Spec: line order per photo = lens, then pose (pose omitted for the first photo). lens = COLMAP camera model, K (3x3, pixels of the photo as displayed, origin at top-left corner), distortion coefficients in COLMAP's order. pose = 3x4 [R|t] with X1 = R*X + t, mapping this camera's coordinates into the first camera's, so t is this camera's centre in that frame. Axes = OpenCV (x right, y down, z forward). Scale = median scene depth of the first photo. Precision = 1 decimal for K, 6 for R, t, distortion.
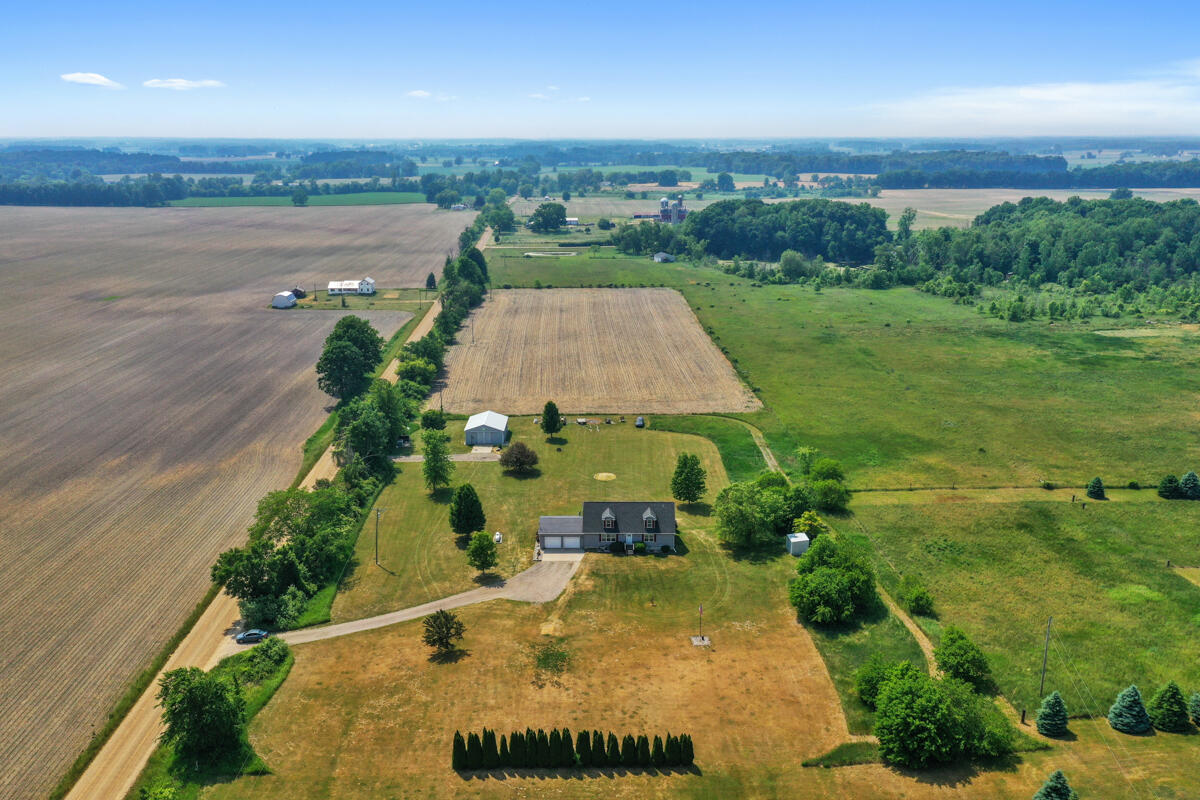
lens RADIAL K [[961.3, 0, 599.5], [0, 961.3, 399.9], [0, 0, 1]] dist [0.009509, 0.012197]
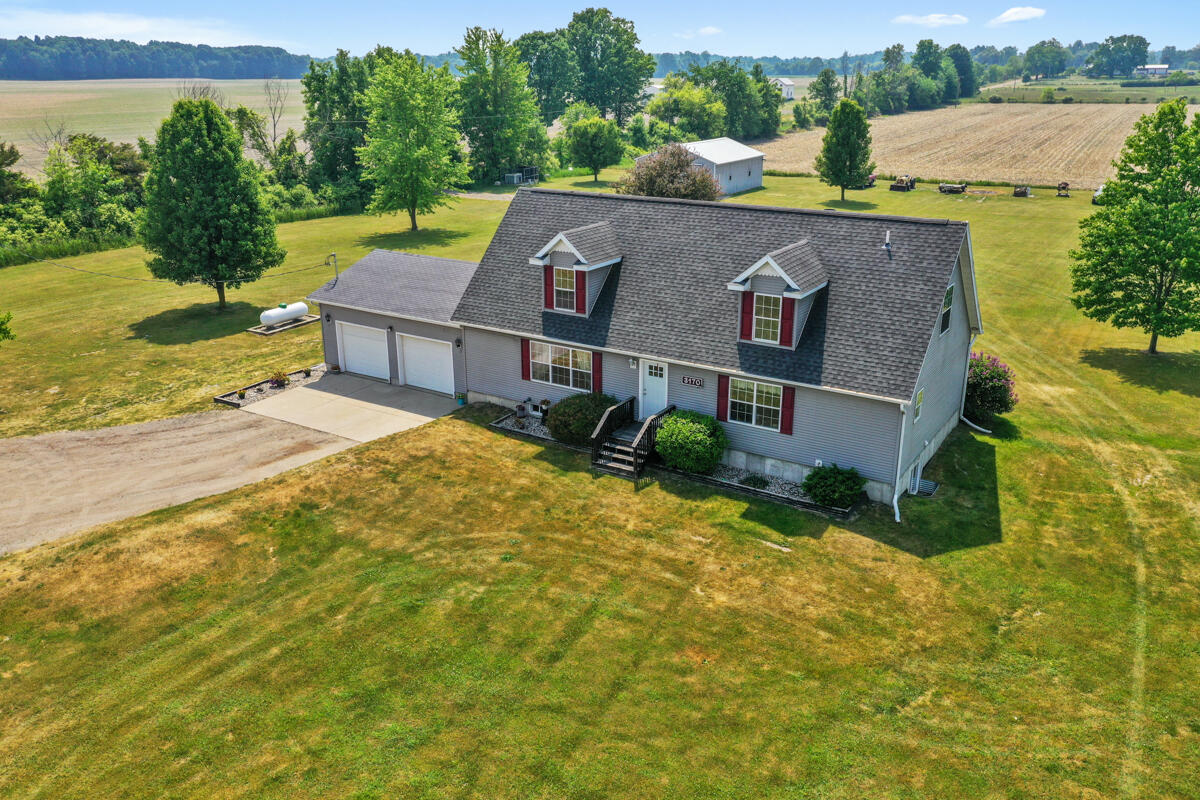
lens RADIAL K [[961.3, 0, 600.0], [0, 961.3, 397.7], [0, 0, 1]] dist [0.009509, 0.012197]
pose [[0.842781, 0.174440, -0.509206, 0.115415], [-0.140221, 0.984517, 0.105191, 0.128612], [0.519671, -0.017251, 0.854192, 0.841672]]
